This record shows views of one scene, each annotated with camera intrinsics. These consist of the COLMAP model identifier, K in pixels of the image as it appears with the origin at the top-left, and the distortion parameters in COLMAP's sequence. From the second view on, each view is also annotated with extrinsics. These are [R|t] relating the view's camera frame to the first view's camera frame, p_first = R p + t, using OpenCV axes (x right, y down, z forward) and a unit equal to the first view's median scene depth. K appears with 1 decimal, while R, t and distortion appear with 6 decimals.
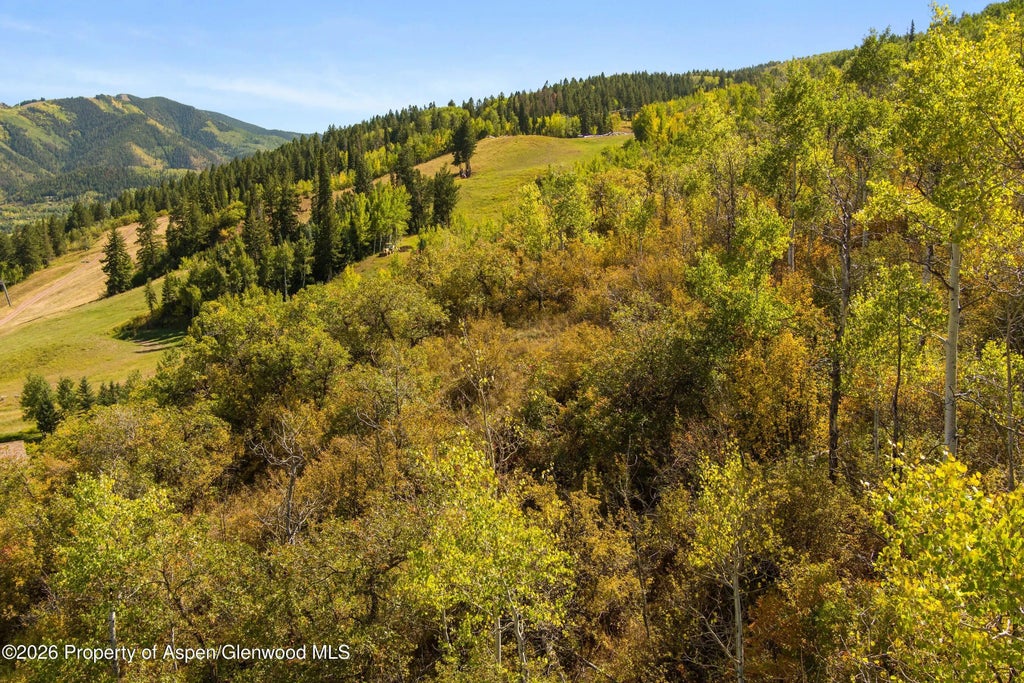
lens RADIAL K [[821.0, 0, 512.0], [0, 821.0, 341.5], [0, 0, 1]] dist [-0.085390, 0.034706]
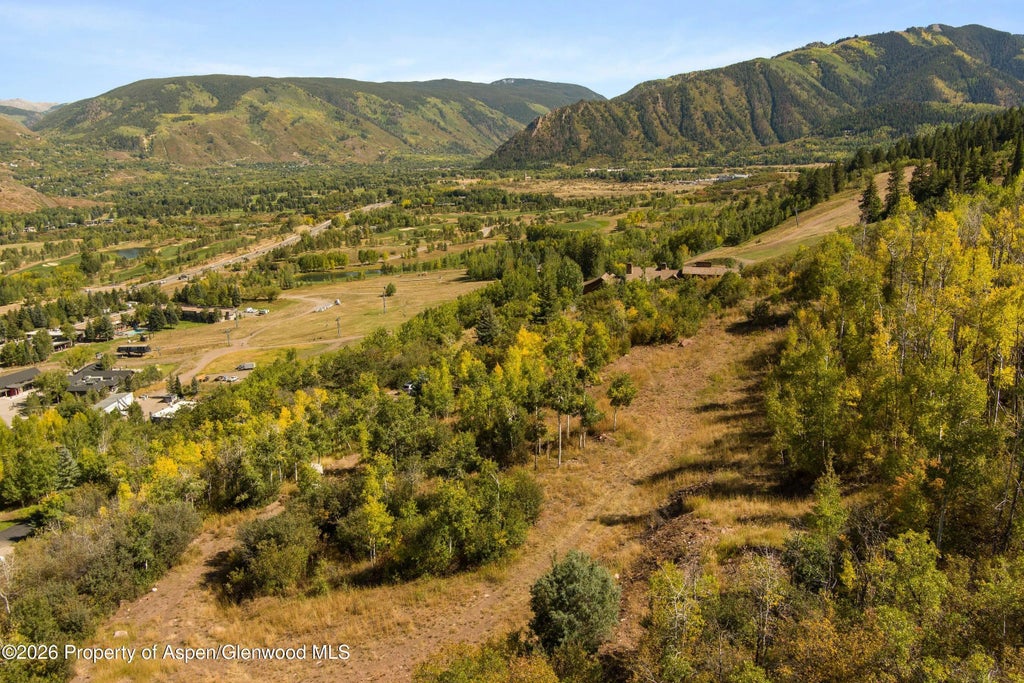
lens RADIAL K [[821.0, 0, 512.0], [0, 821.0, 341.5], [0, 0, 1]] dist [-0.085390, 0.034706]
pose [[0.619035, 0.186488, -0.762901, 0.092704], [-0.122917, 0.982433, 0.140414, 0.007919], [0.775685, 0.006853, 0.631083, -0.144403]]
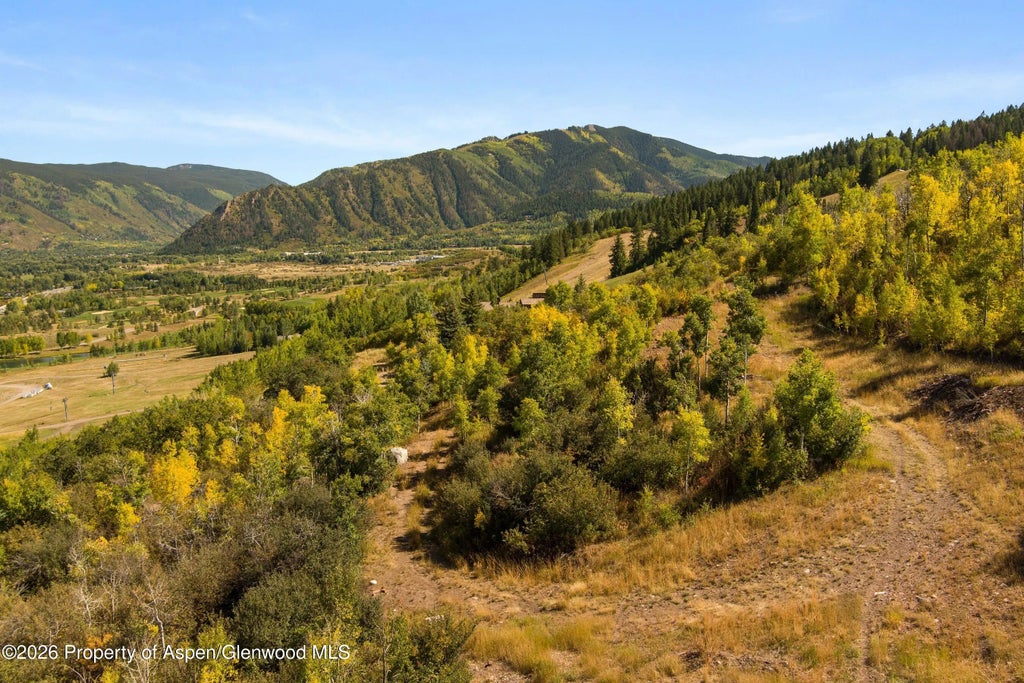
lens RADIAL K [[821.0, 0, 512.0], [0, 821.0, 341.5], [0, 0, 1]] dist [-0.085390, 0.034706]
pose [[0.864266, 0.075728, -0.497303, 0.047436], [-0.089279, 0.996001, -0.003491, 0.031403], [0.495050, 0.047415, 0.867570, -0.167123]]
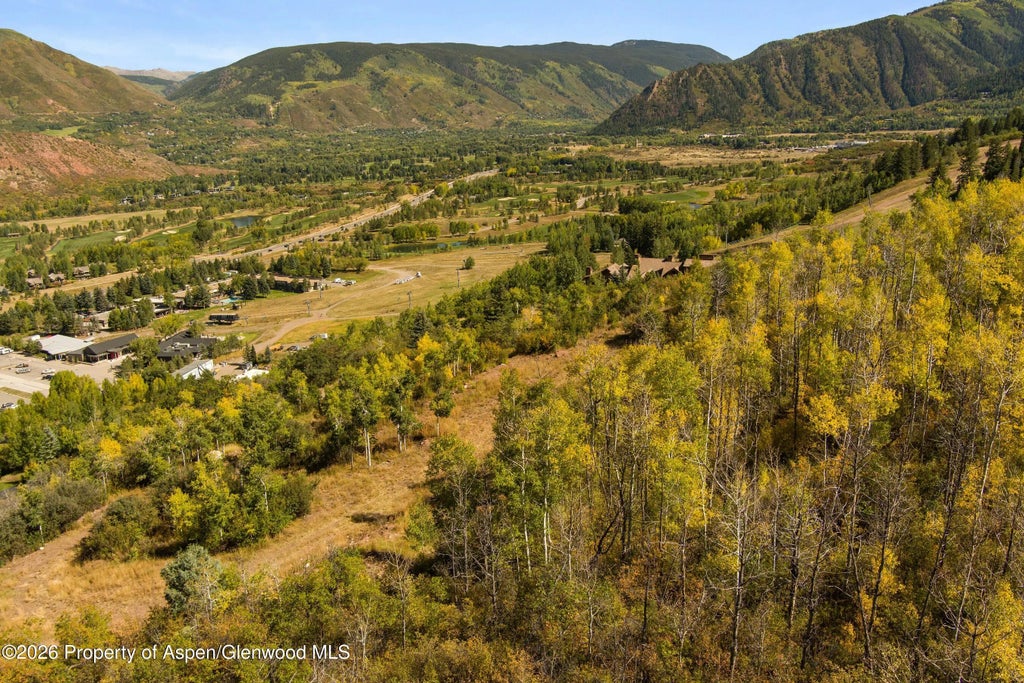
lens RADIAL K [[821.0, 0, 512.0], [0, 821.0, 341.5], [0, 0, 1]] dist [-0.085390, 0.034706]
pose [[0.500195, 0.233548, -0.833823, 0.126584], [-0.121577, 0.972344, 0.199415, -0.007191], [0.857335, 0.001627, 0.514756, -0.121449]]
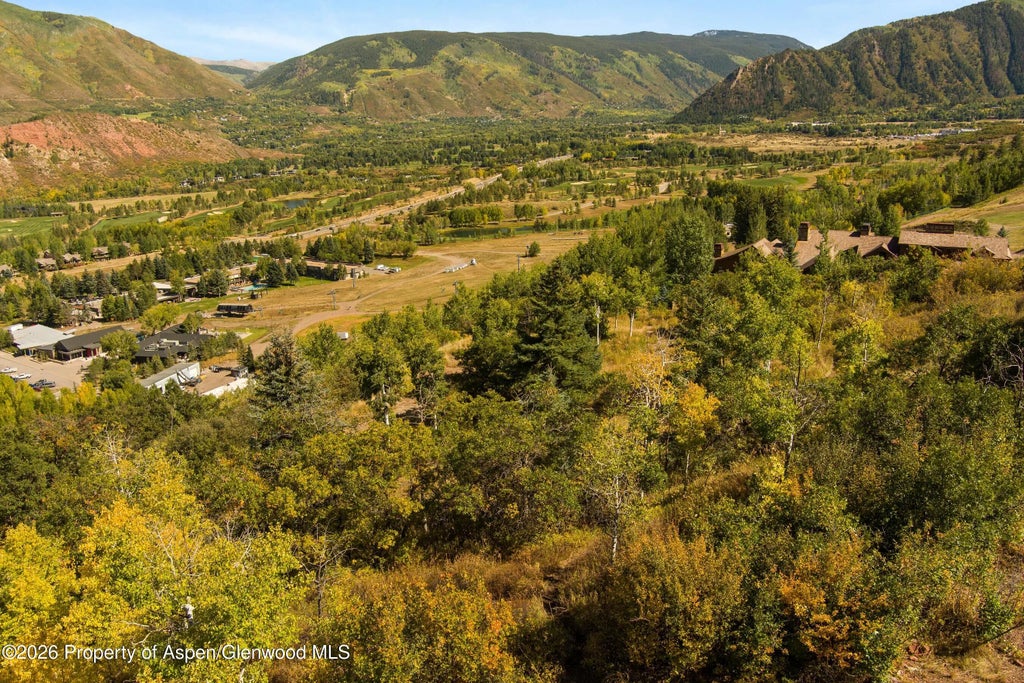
lens RADIAL K [[821.0, 0, 512.0], [0, 821.0, 341.5], [0, 0, 1]] dist [-0.085390, 0.034706]
pose [[0.420974, 0.253149, -0.871032, 0.018523], [-0.129194, 0.967210, 0.218662, 0.011137], [0.897825, 0.020481, 0.439876, -0.056003]]
